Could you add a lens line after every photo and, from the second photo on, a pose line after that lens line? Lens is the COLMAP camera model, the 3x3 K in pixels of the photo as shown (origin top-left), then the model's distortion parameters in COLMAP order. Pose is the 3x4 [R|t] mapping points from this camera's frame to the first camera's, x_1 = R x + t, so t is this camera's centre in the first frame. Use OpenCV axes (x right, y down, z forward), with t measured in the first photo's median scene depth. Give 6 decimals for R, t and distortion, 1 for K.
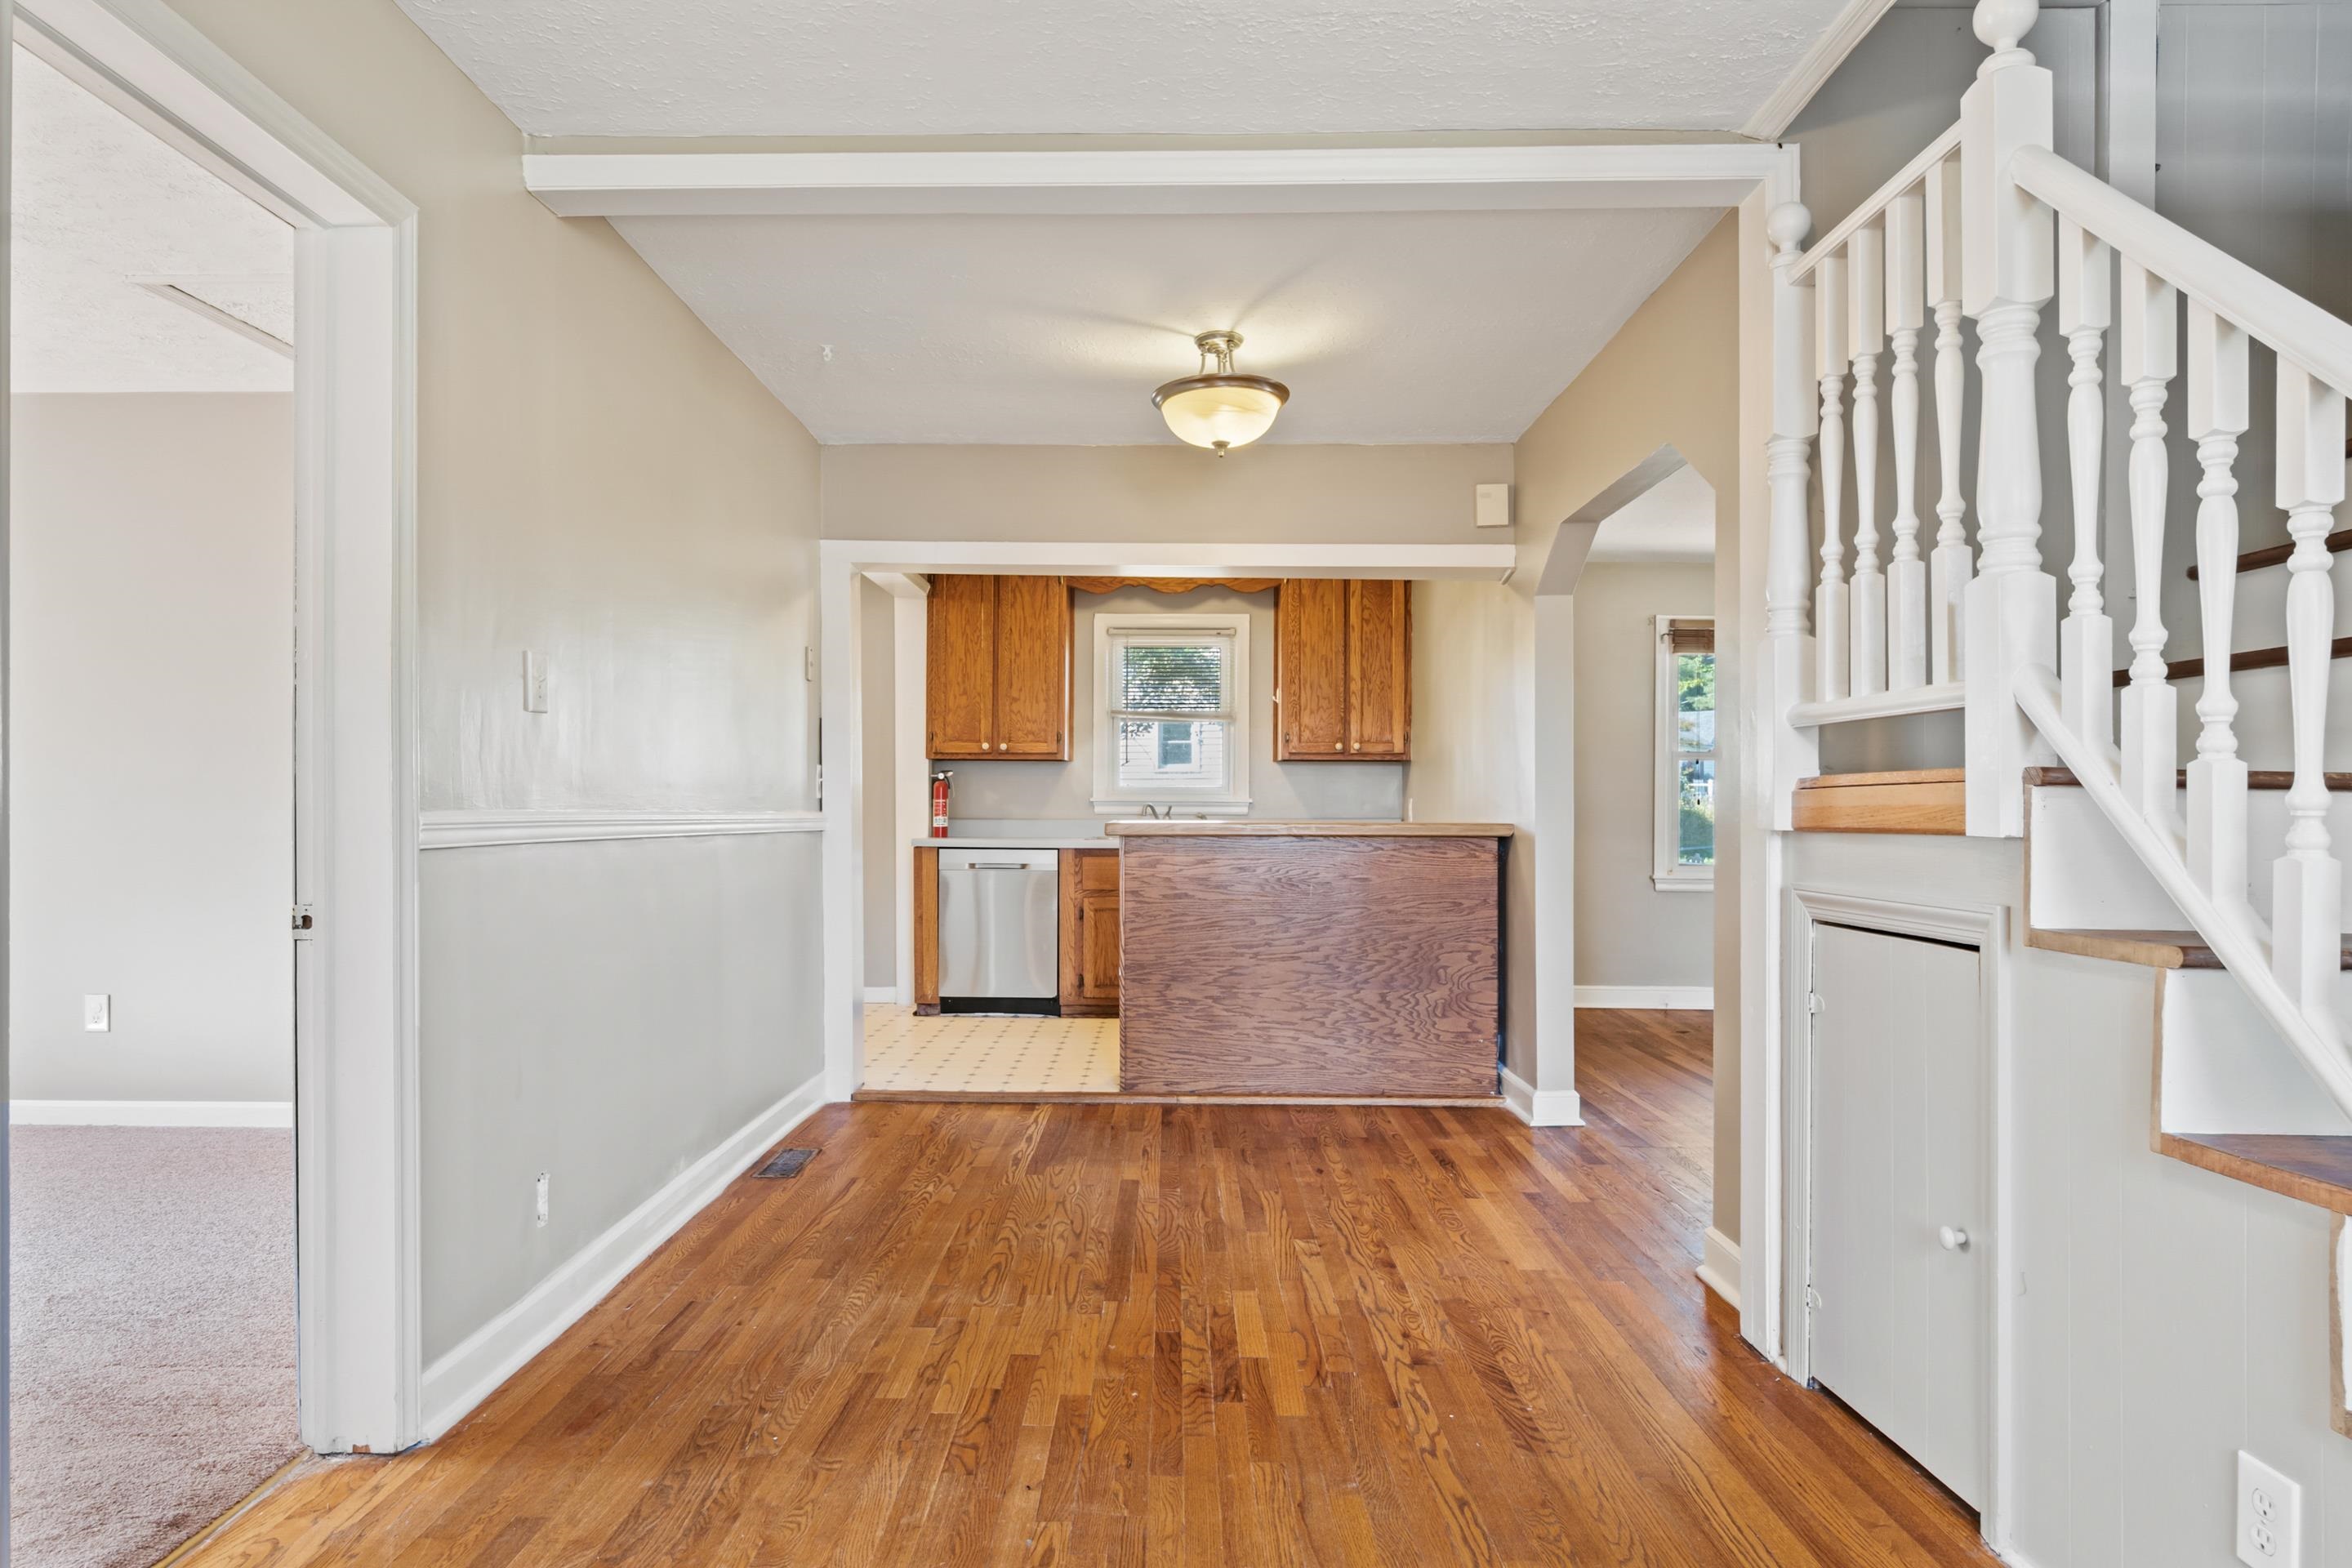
lens RADIAL K [[1441.2, 0, 1194.6], [0, 1441.2, 802.1], [0, 0, 1]] dist [0.011560, -0.005501]
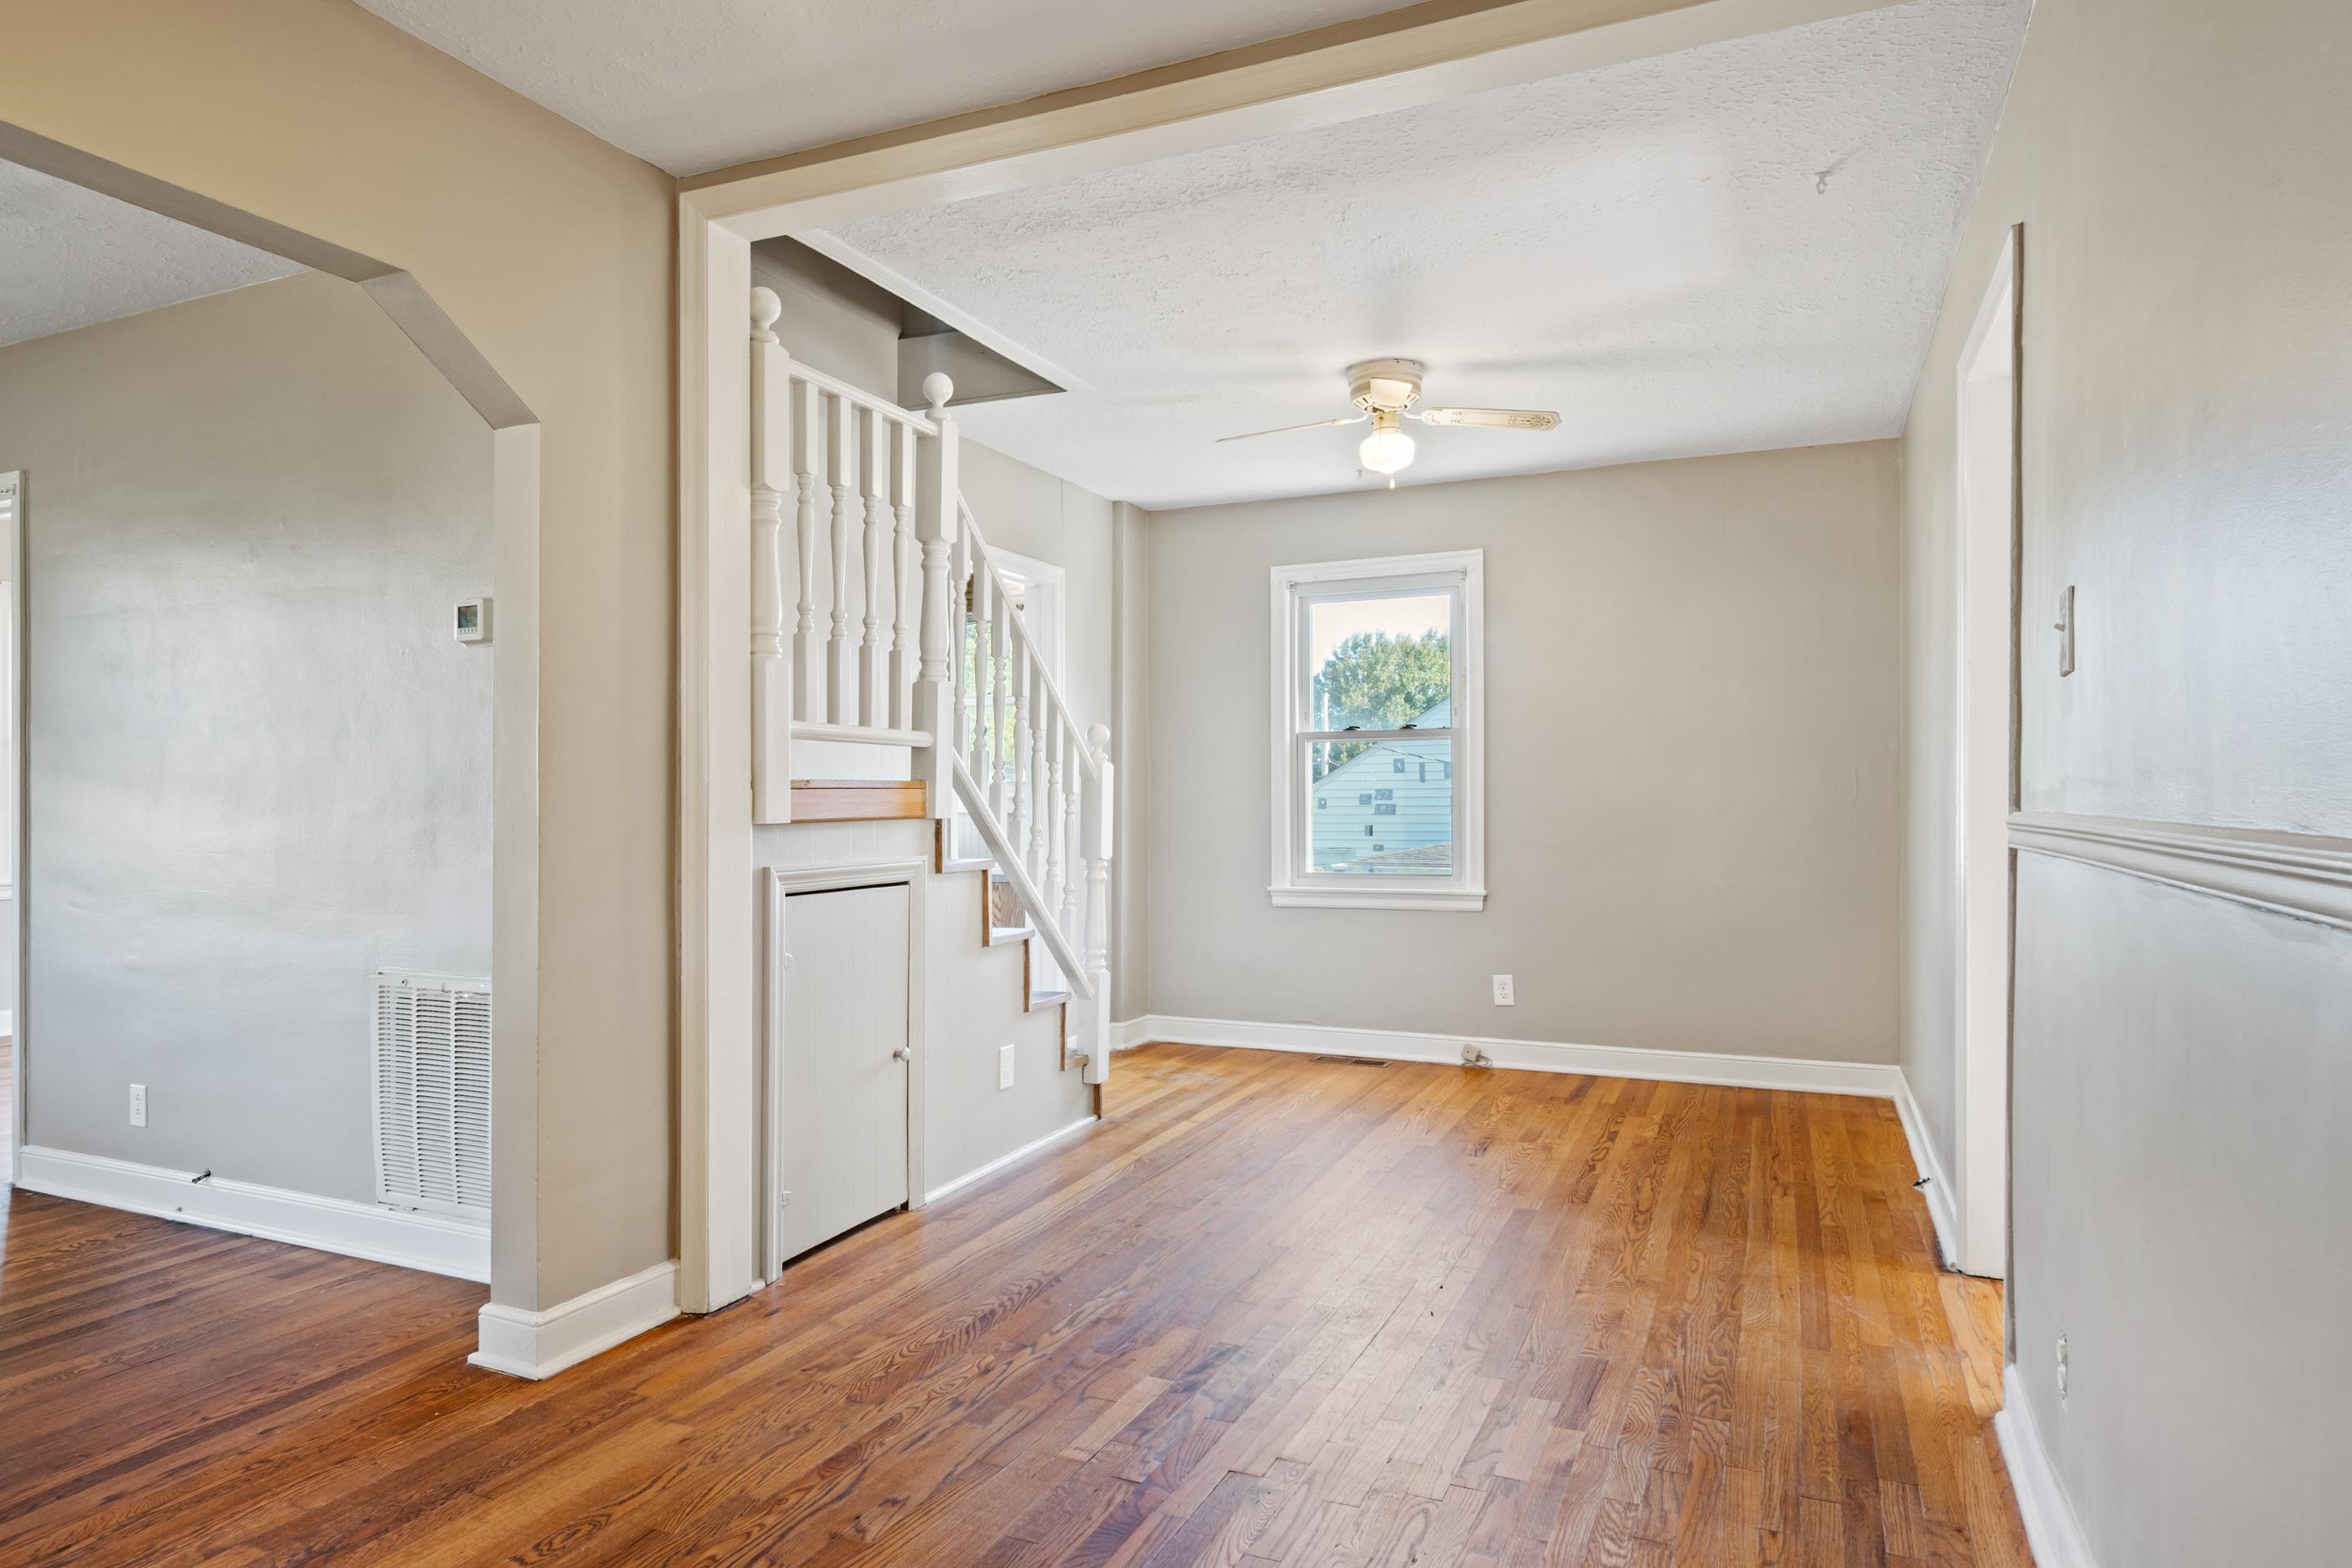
lens RADIAL K [[1441.2, 0, 1161.0], [0, 1441.2, 820.7], [0, 0, 1]] dist [0.011560, -0.005501]
pose [[-0.909932, -0.006897, 0.414701, -0.143008], [-0.003730, 0.999957, 0.008446, 0.002849], [-0.414742, 0.006139, -0.909918, 0.758319]]
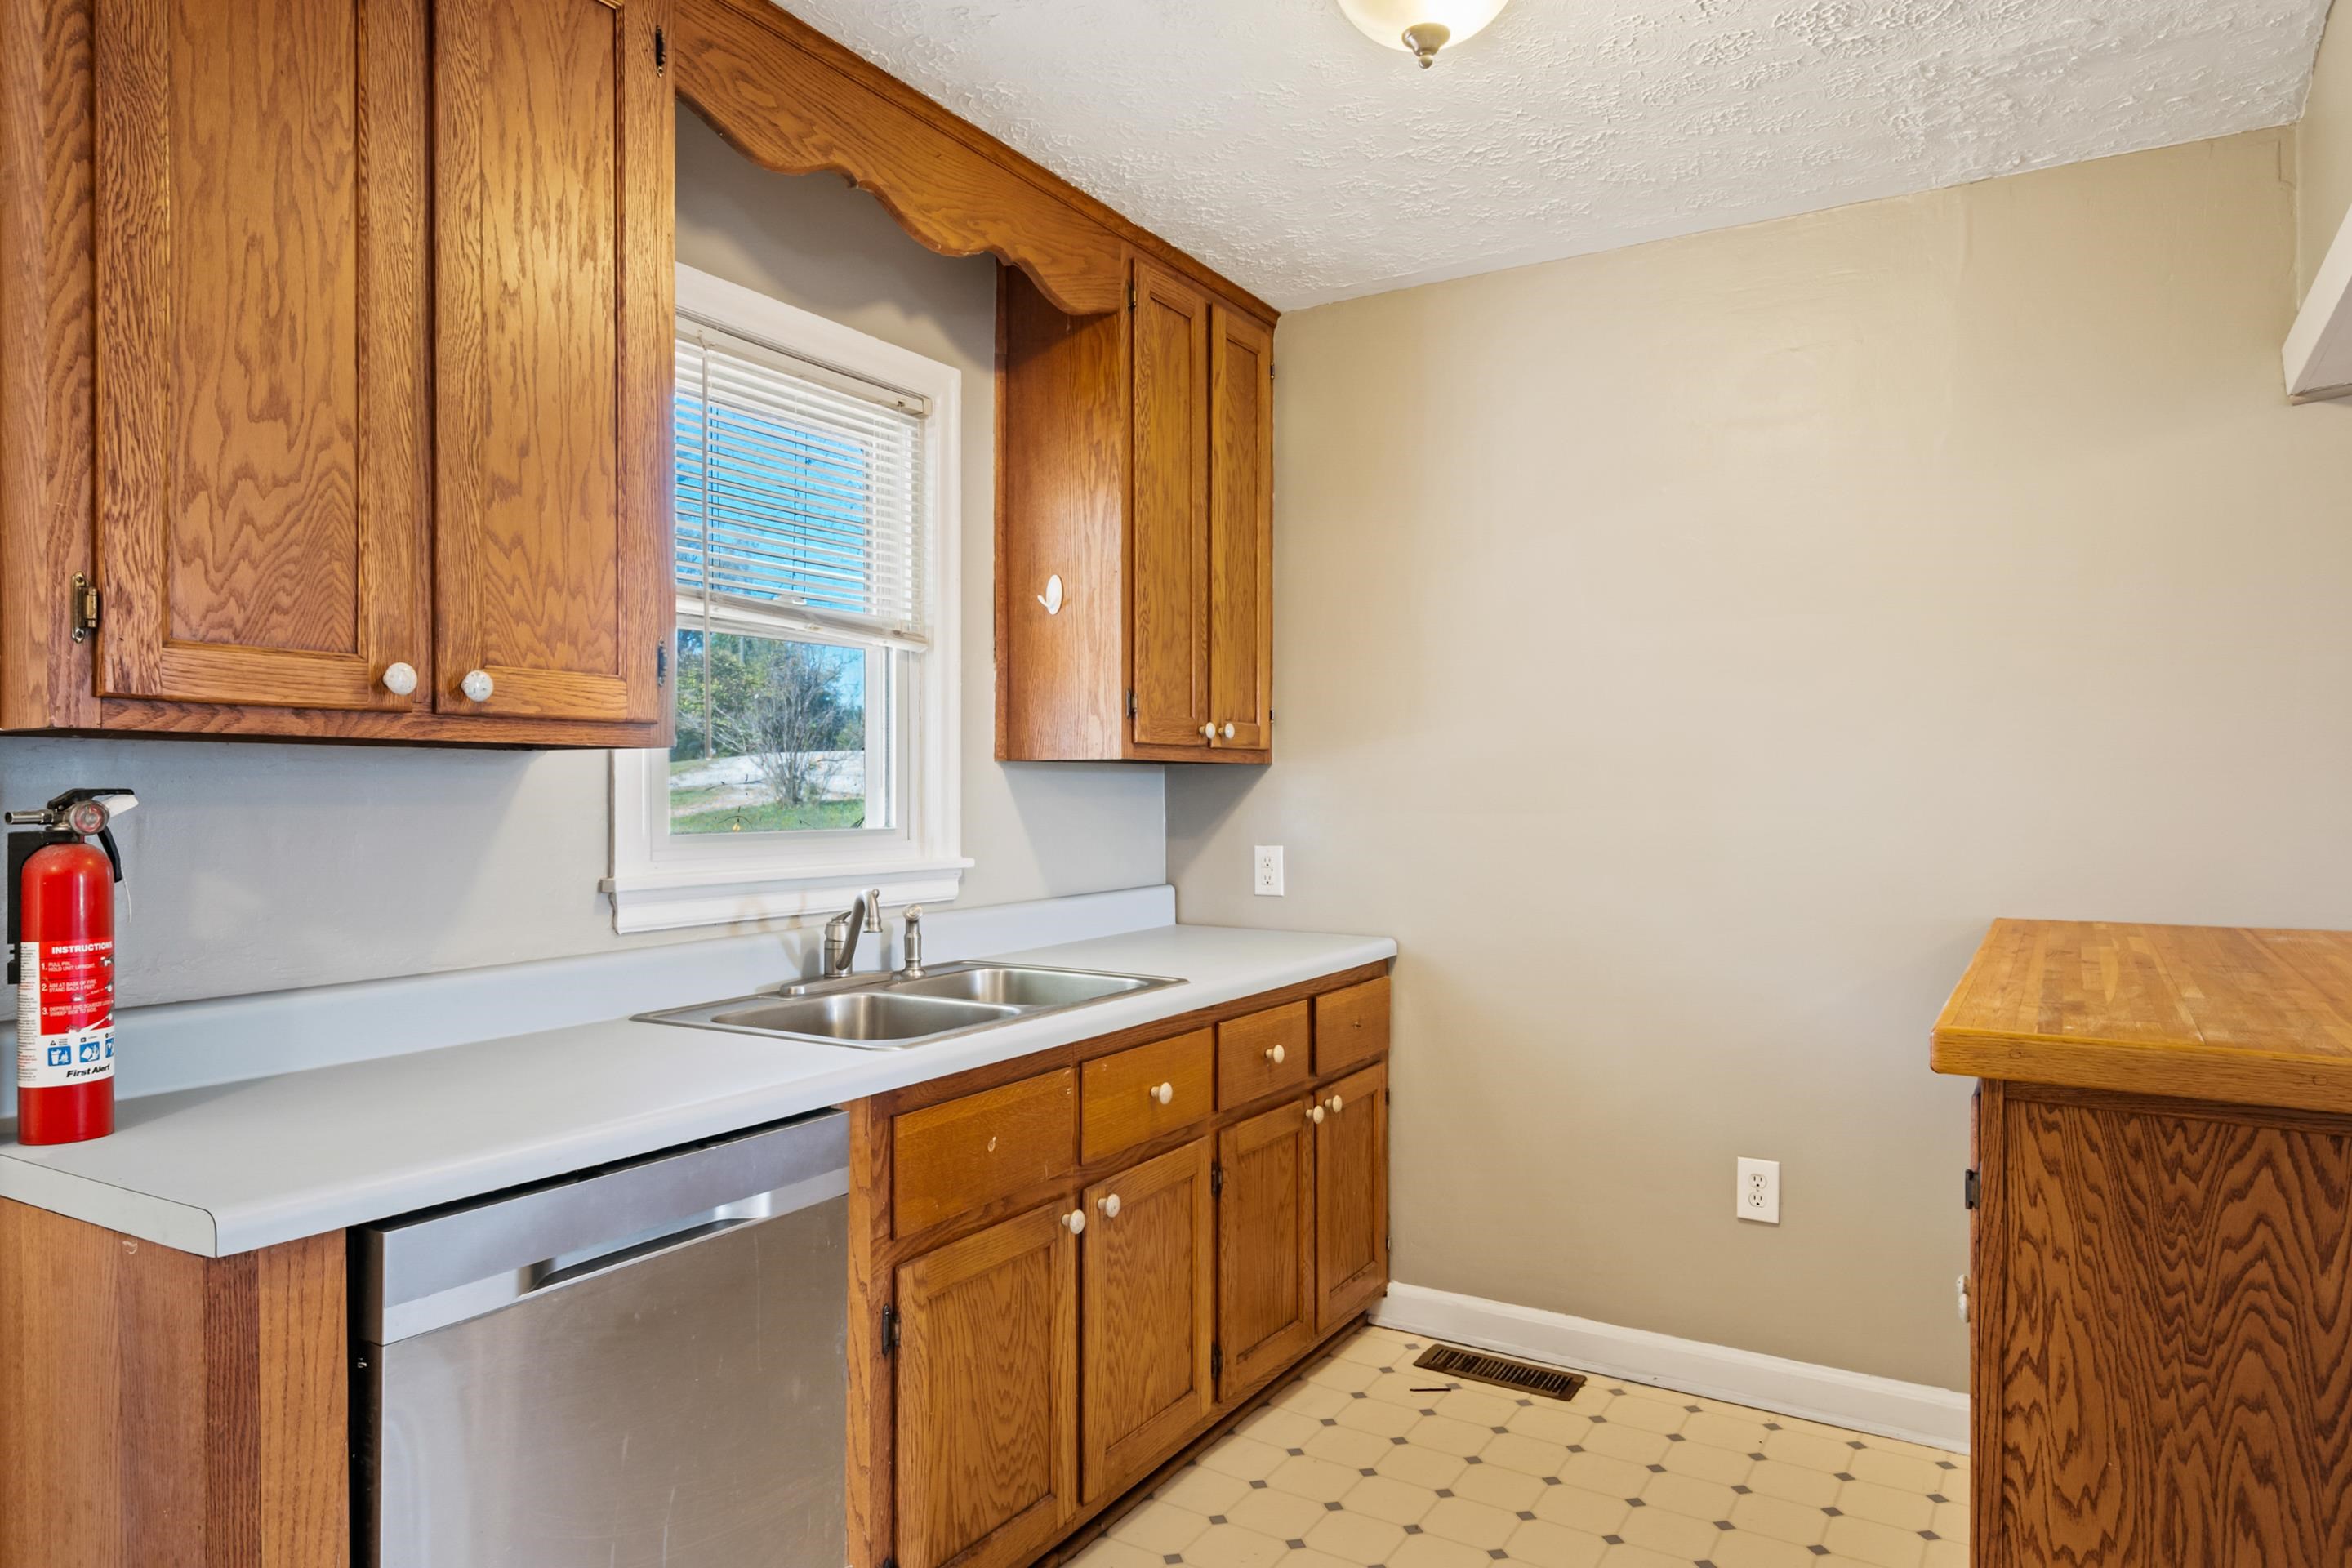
lens RADIAL K [[1441.2, 0, 1164.4], [0, 1441.2, 796.4], [0, 0, 1]] dist [0.011560, -0.005501]
pose [[0.520183, -0.007907, 0.854018, -0.280535], [-0.000541, 0.999954, 0.009587, -0.024179], [-0.854055, -0.005449, 0.520155, 0.819154]]
